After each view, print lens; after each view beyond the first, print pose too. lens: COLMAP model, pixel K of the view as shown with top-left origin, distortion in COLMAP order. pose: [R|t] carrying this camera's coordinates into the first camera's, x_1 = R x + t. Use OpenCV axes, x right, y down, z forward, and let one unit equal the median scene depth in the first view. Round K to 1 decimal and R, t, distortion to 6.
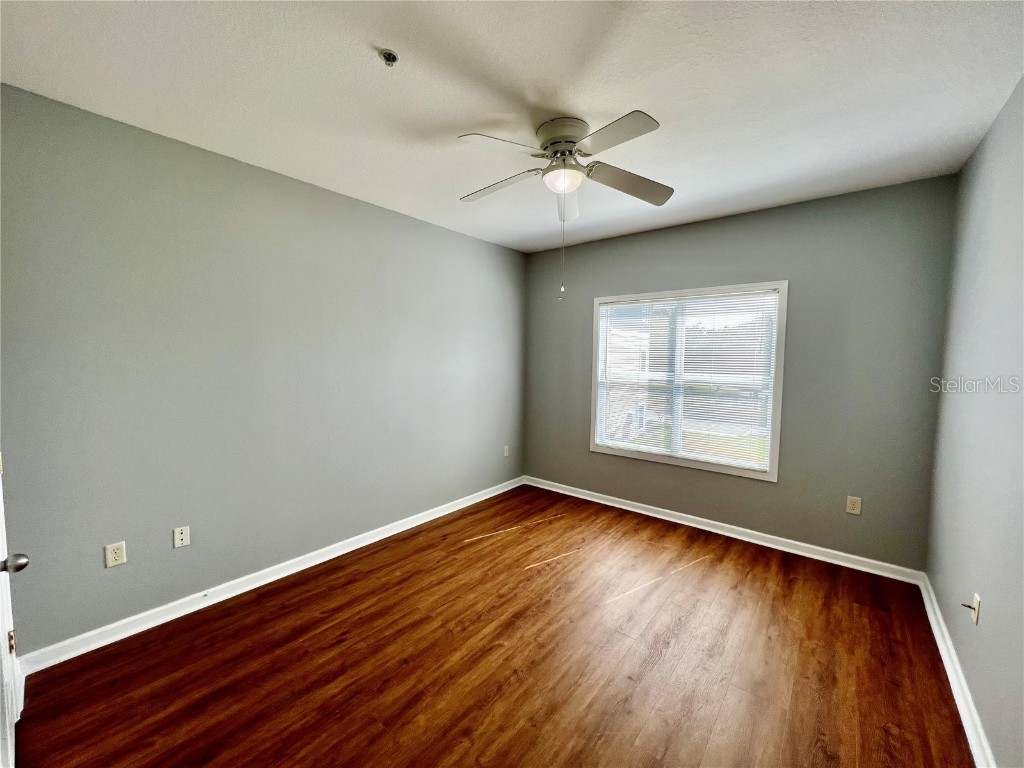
lens RADIAL K [[409.0, 0, 513.1], [0, 409.0, 384.7], [0, 0, 1]] dist [-0.000203, 0.000124]
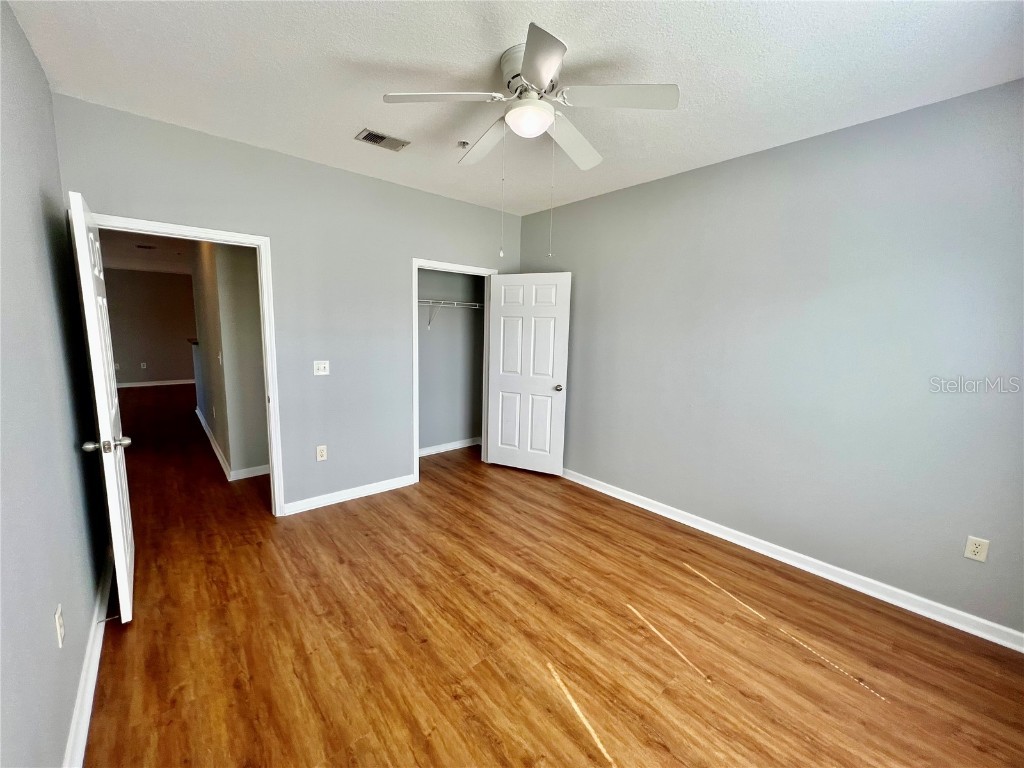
lens RADIAL K [[409.0, 0, 513.1], [0, 409.0, 384.7], [0, 0, 1]] dist [-0.000203, 0.000124]
pose [[-0.165577, 0.123811, -0.978394, 0.788538], [-0.093087, 0.985697, 0.140488, -0.052090], [0.981794, 0.114337, -0.151684, 0.874450]]
